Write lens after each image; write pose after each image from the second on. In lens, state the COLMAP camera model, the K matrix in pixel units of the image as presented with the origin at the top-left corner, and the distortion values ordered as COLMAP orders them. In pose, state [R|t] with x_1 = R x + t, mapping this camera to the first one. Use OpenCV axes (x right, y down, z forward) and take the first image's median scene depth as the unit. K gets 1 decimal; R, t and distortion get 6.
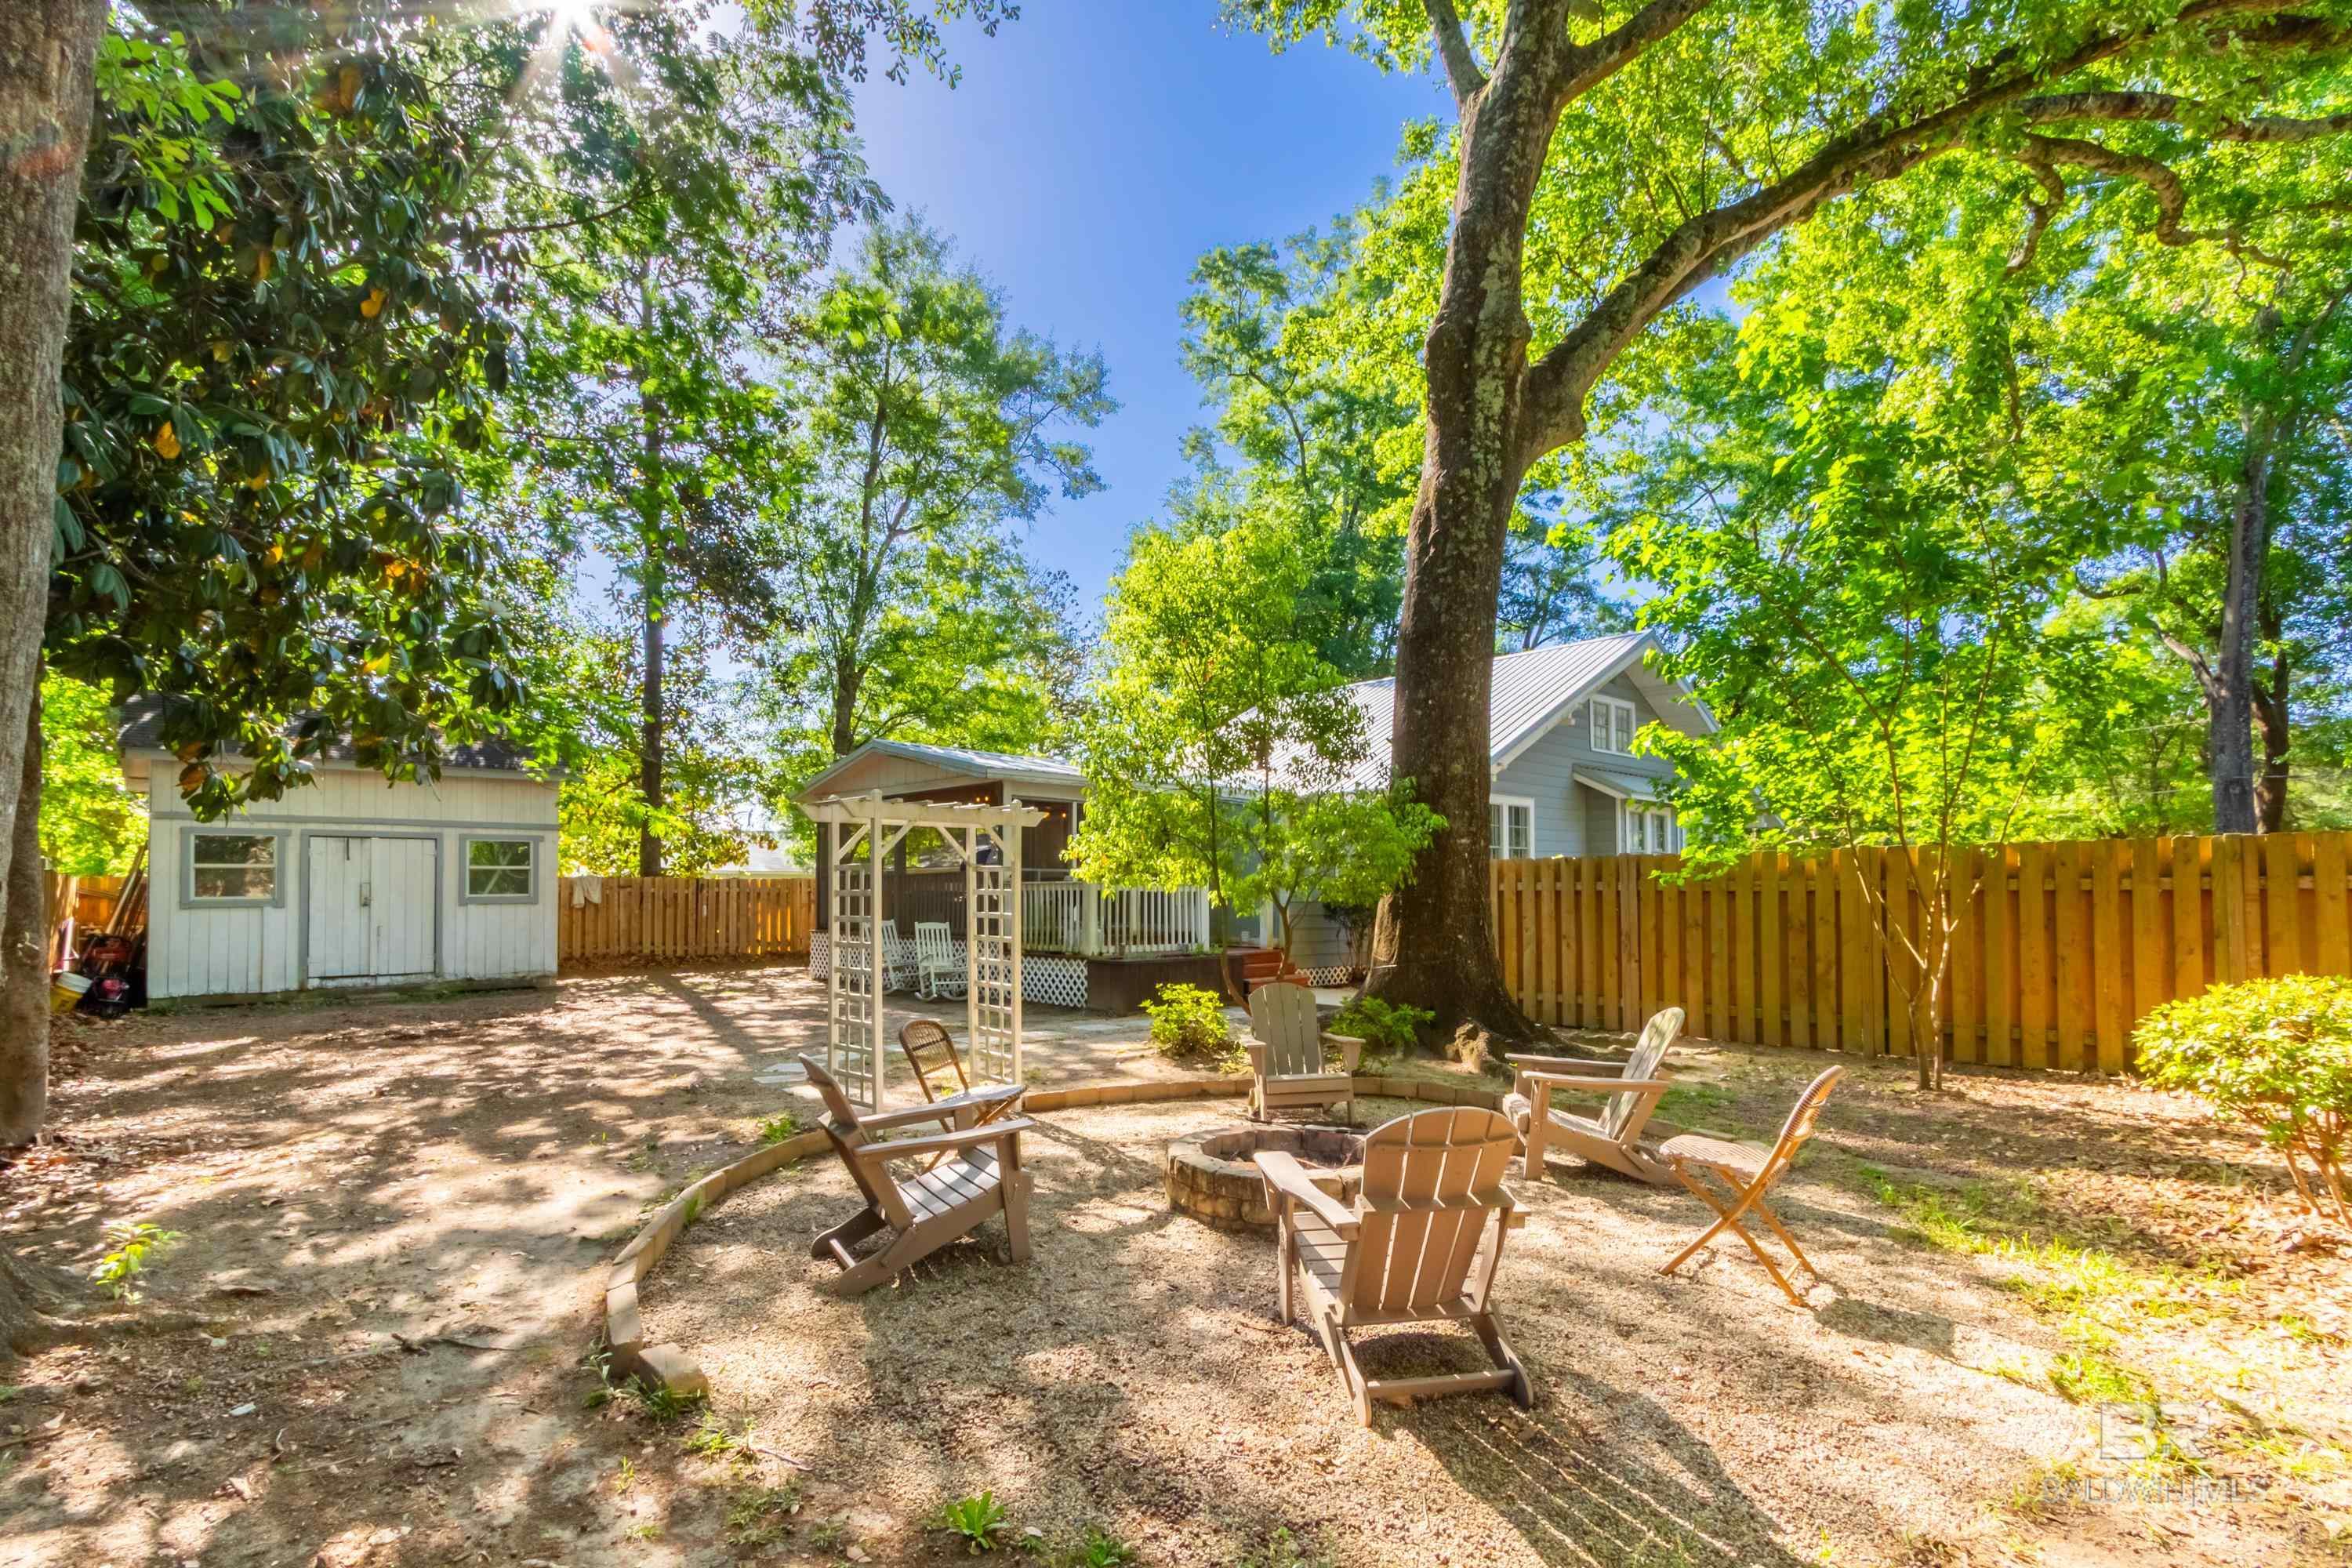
lens RADIAL K [[1133.2, 0, 1146.4], [0, 1133.2, 848.0], [0, 0, 1]] dist [0.015959, -0.004690]
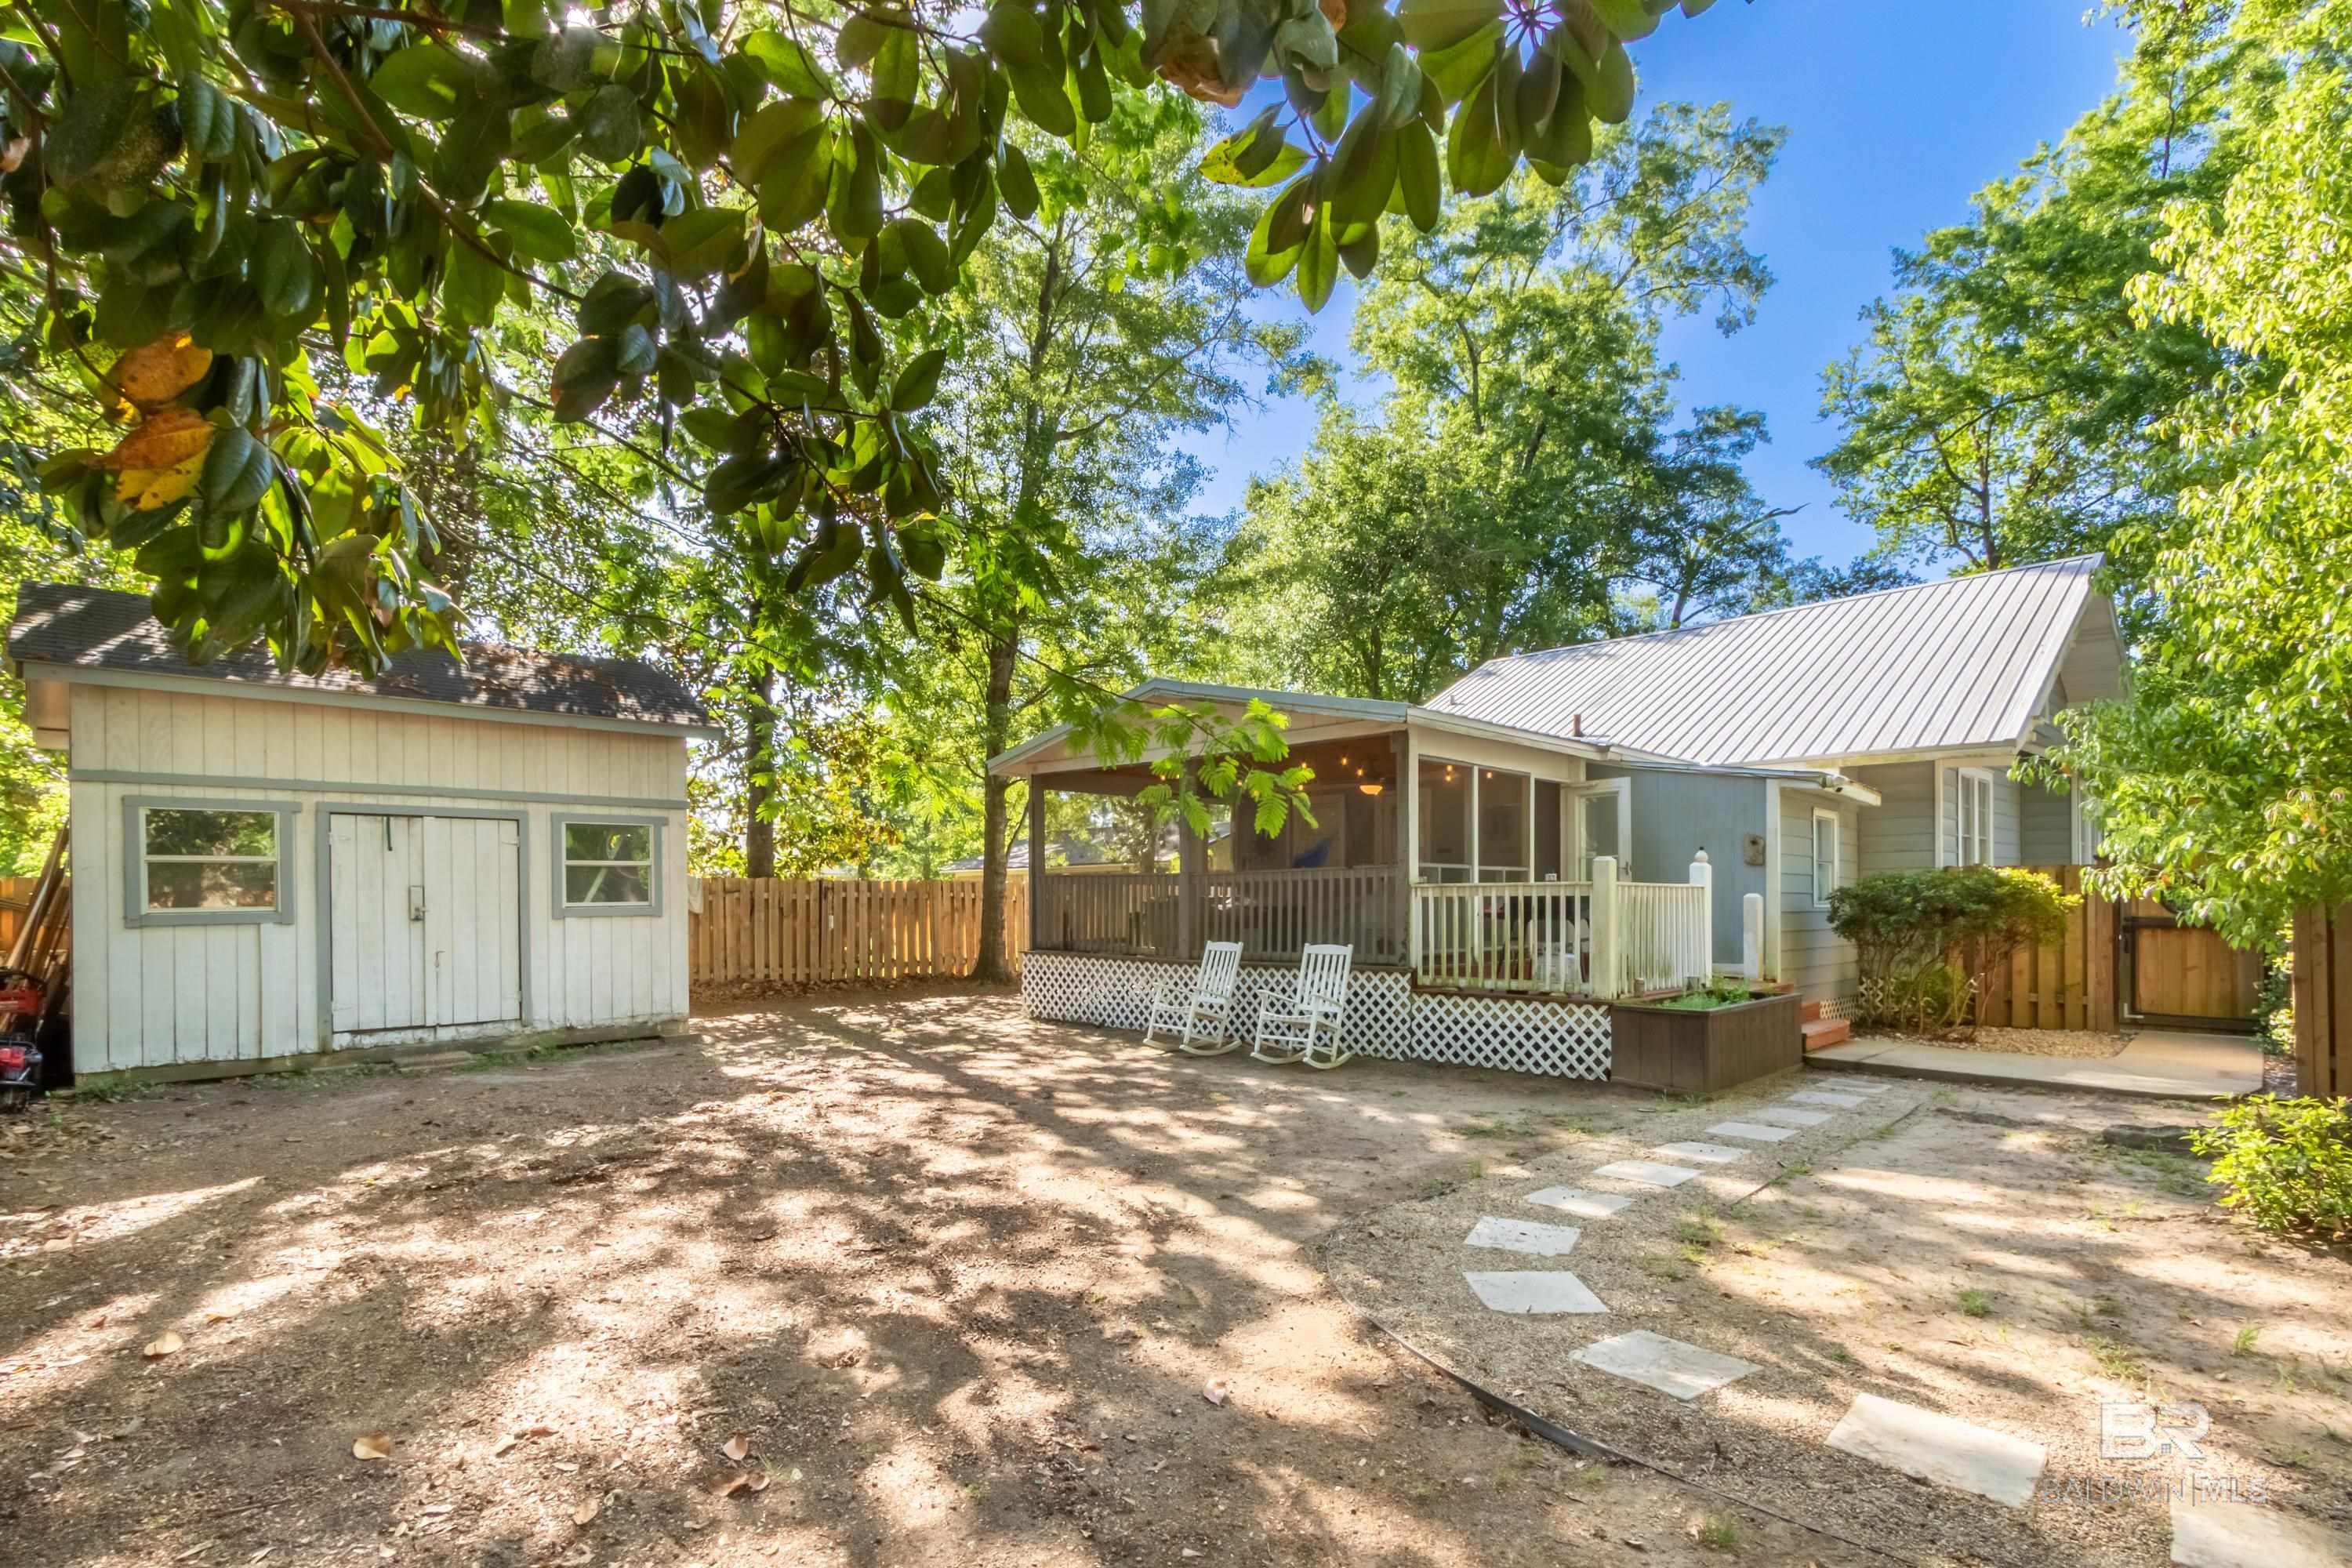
lens RADIAL K [[1133.2, 0, 1164.1], [0, 1133.2, 879.3], [0, 0, 1]] dist [0.015959, -0.004690]
pose [[0.999320, -0.002227, 0.036805, -0.252194], [0.001289, 0.999675, 0.025477, 0.009622], [-0.036850, -0.025412, 0.998998, 0.297572]]
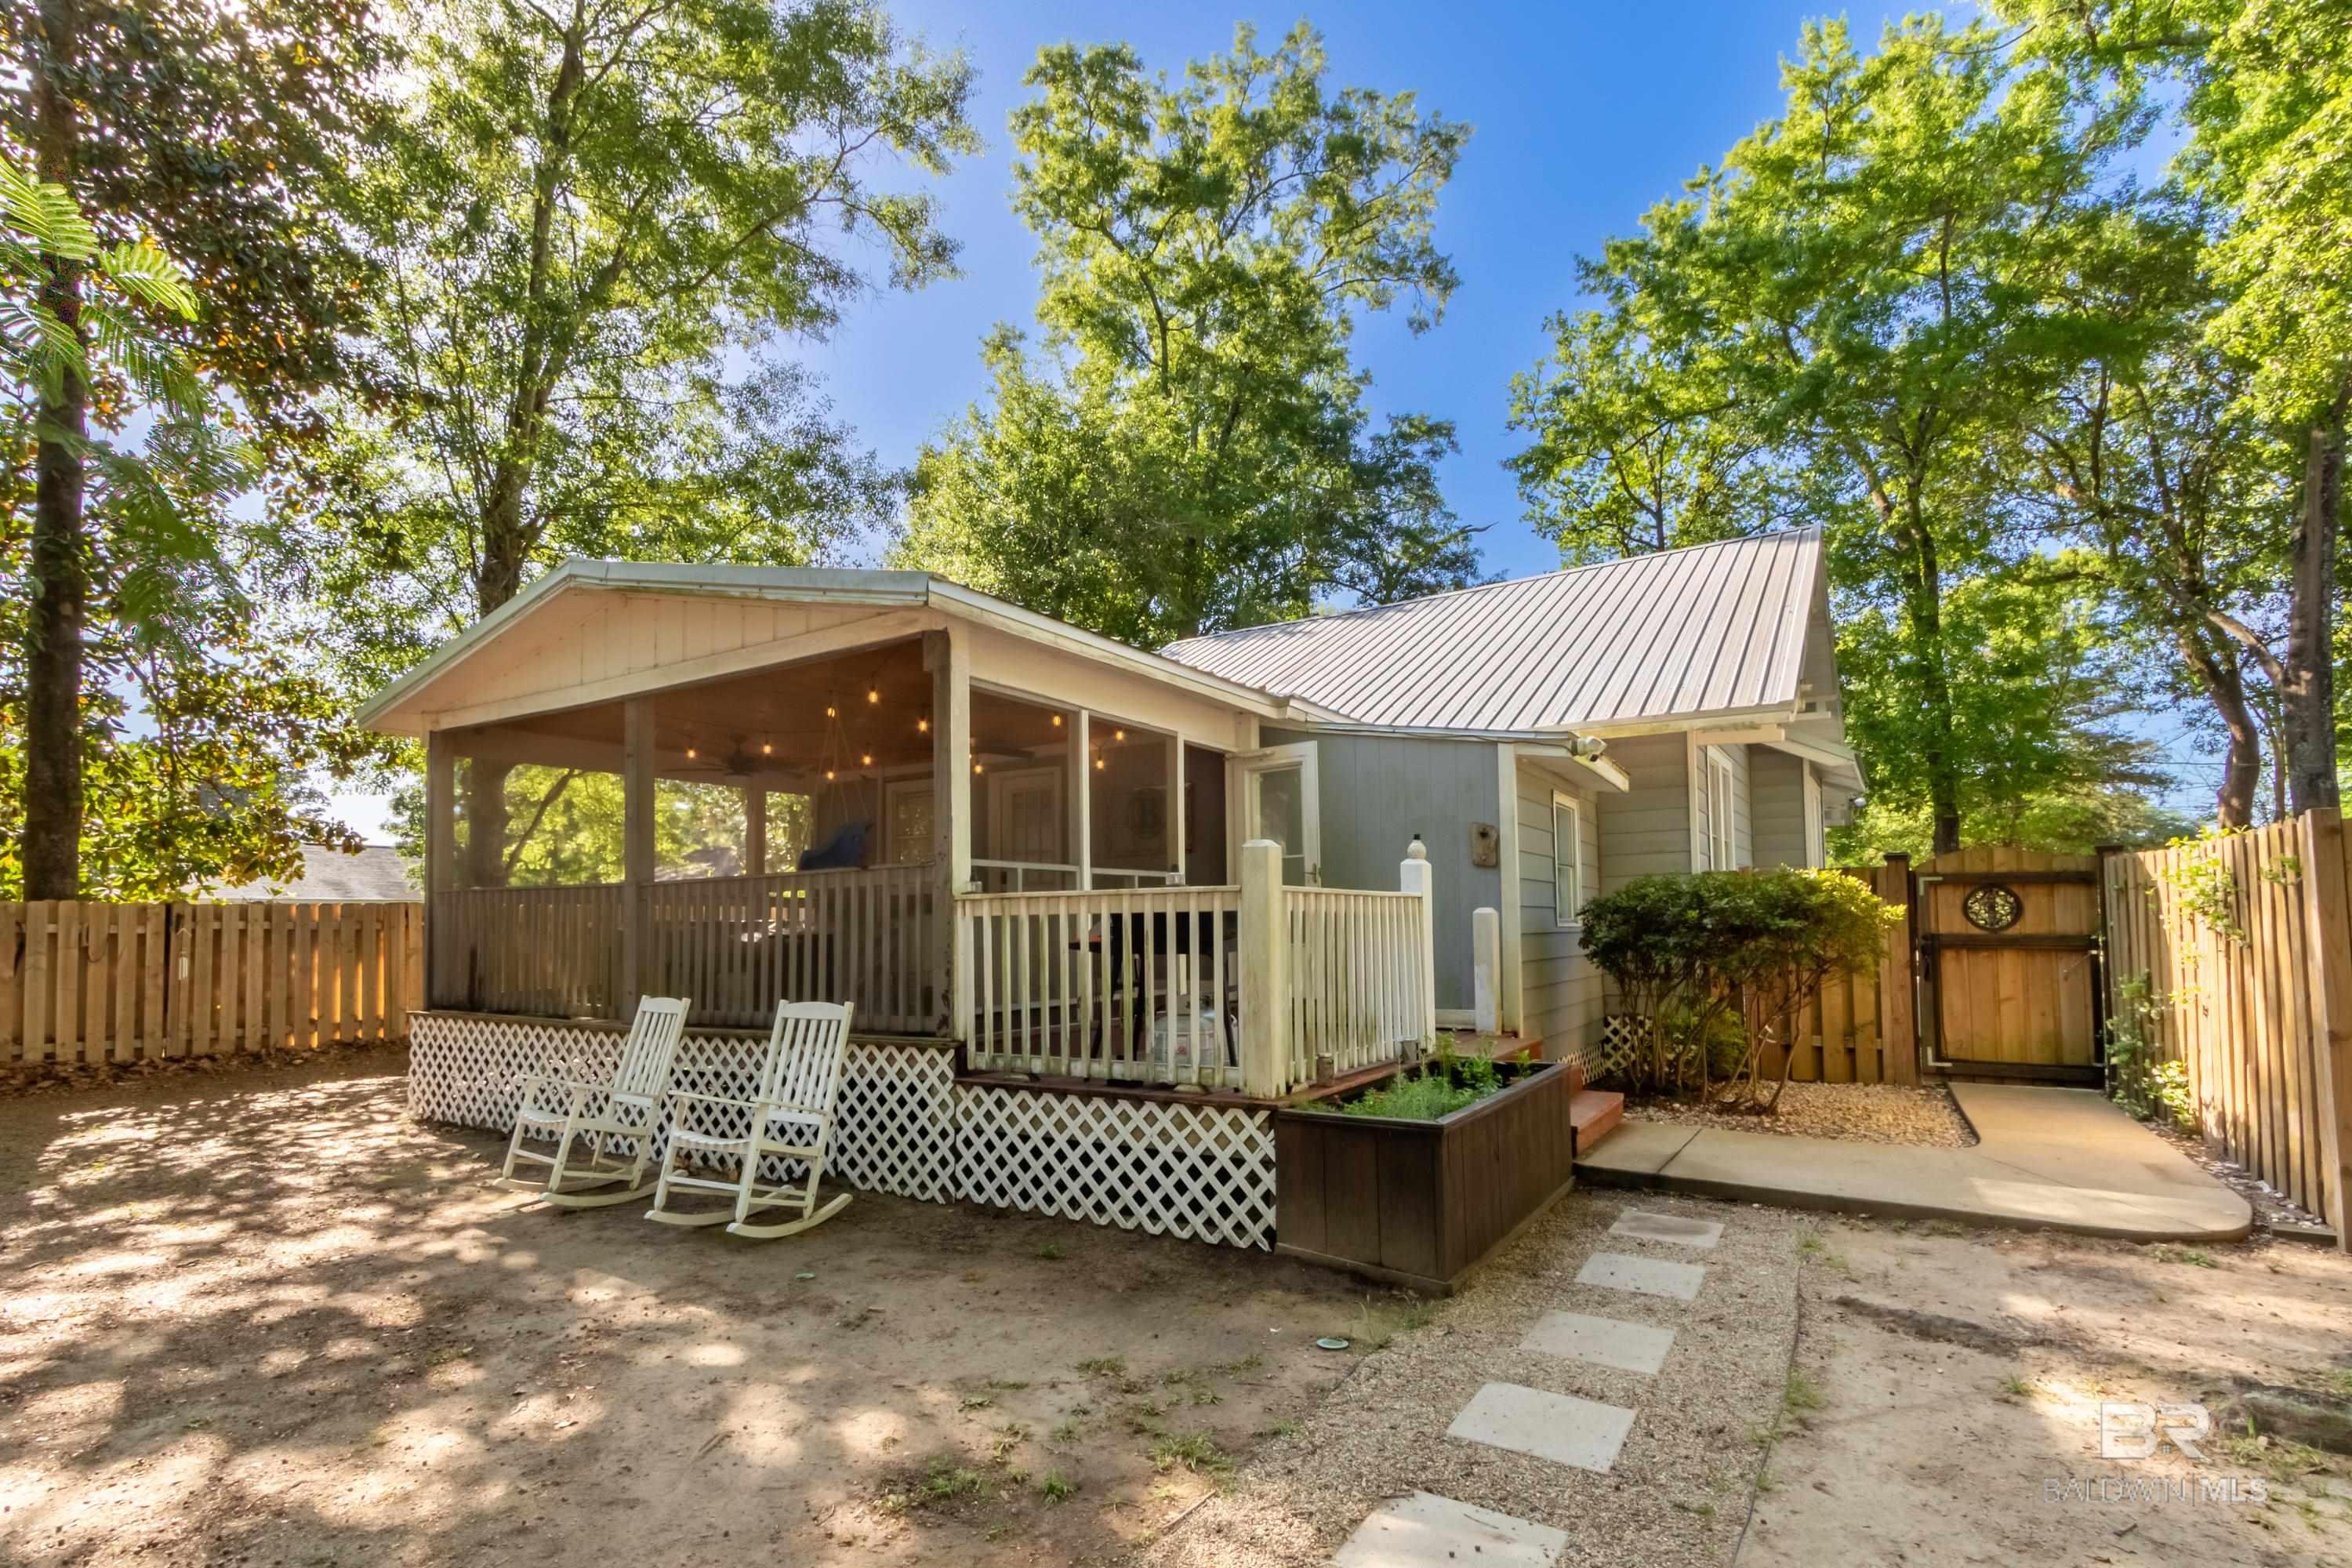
lens RADIAL K [[1133.2, 0, 1128.6], [0, 1133.2, 837.9], [0, 0, 1]] dist [0.015959, -0.004690]
pose [[0.971277, 0.004121, 0.237916, -0.133273], [0.003830, 0.999450, -0.032945, 0.021727], [-0.237921, 0.032910, 0.970727, 0.536231]]
